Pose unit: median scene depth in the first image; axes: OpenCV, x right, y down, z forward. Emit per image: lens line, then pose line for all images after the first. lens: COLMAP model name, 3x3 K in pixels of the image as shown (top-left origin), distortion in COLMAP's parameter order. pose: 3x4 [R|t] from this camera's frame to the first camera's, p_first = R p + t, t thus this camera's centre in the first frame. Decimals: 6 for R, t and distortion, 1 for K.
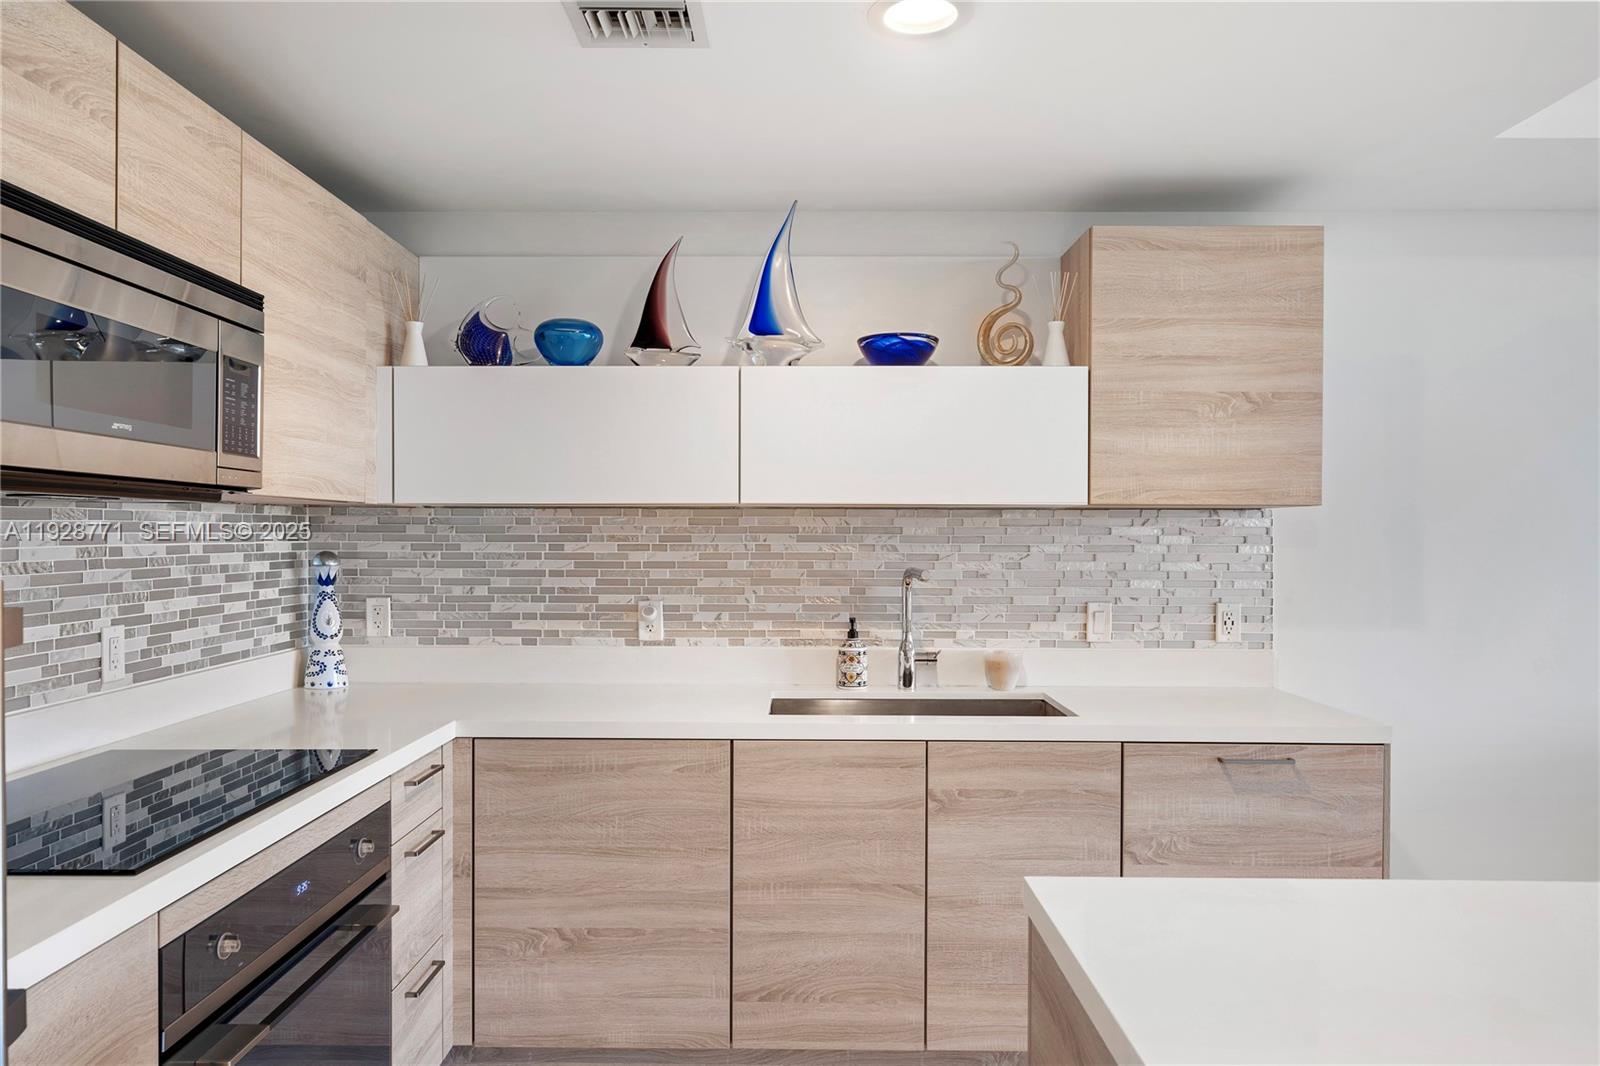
lens RADIAL K [[1102.0, 0, 790.1], [0, 1102.0, 537.0], [0, 0, 1]] dist [0.001524, 0.007480]
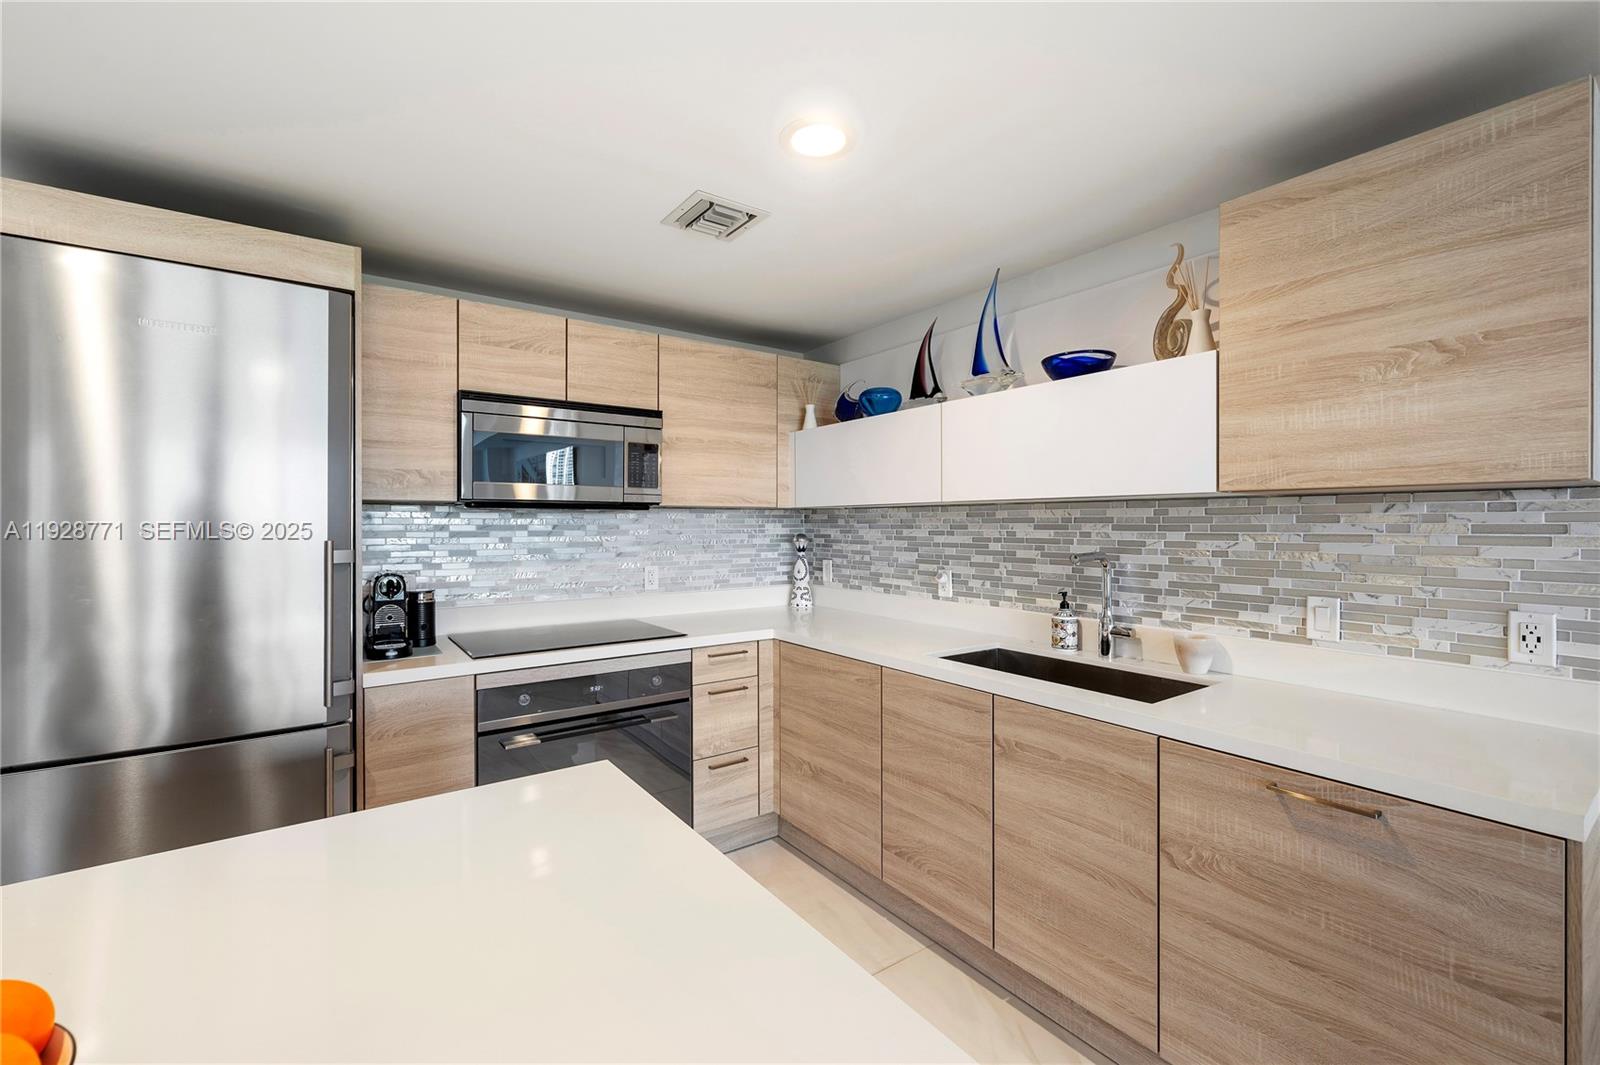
lens RADIAL K [[657.6, 0, 721.3], [0, 657.6, 521.4], [0, 0, 1]] dist [-0.001989, 0.000838]
pose [[0.567001, -0.006187, -0.823694, 0.504915], [0.000264, 0.999973, -0.007330, 0.000666], [0.823717, 0.003938, 0.566988, 0.316347]]
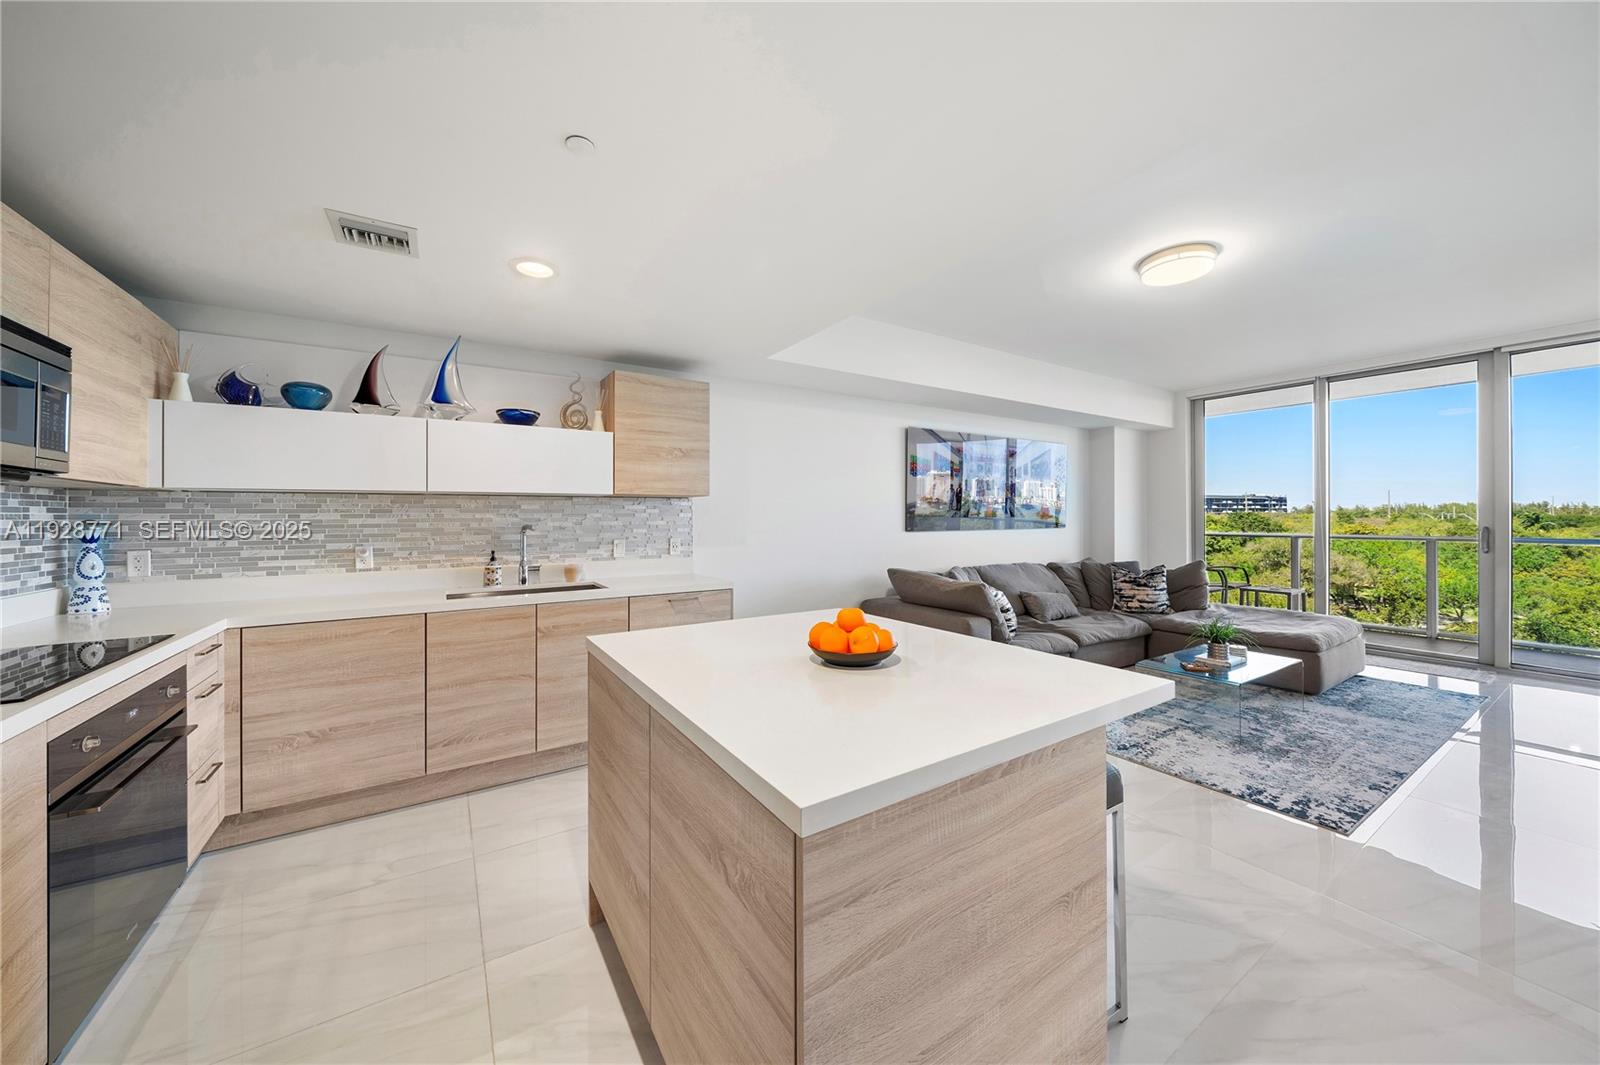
lens RADIAL K [[570.5, 0, 792.5], [0, 570.5, 513.2], [0, 0, 1]] dist [-0.002652, -0.000550]
pose [[0.845515, -0.001874, 0.533948, -0.039587], [0.007980, 0.999927, -0.009126, 0.022474], [-0.533892, 0.011977, 0.845468, -0.169053]]
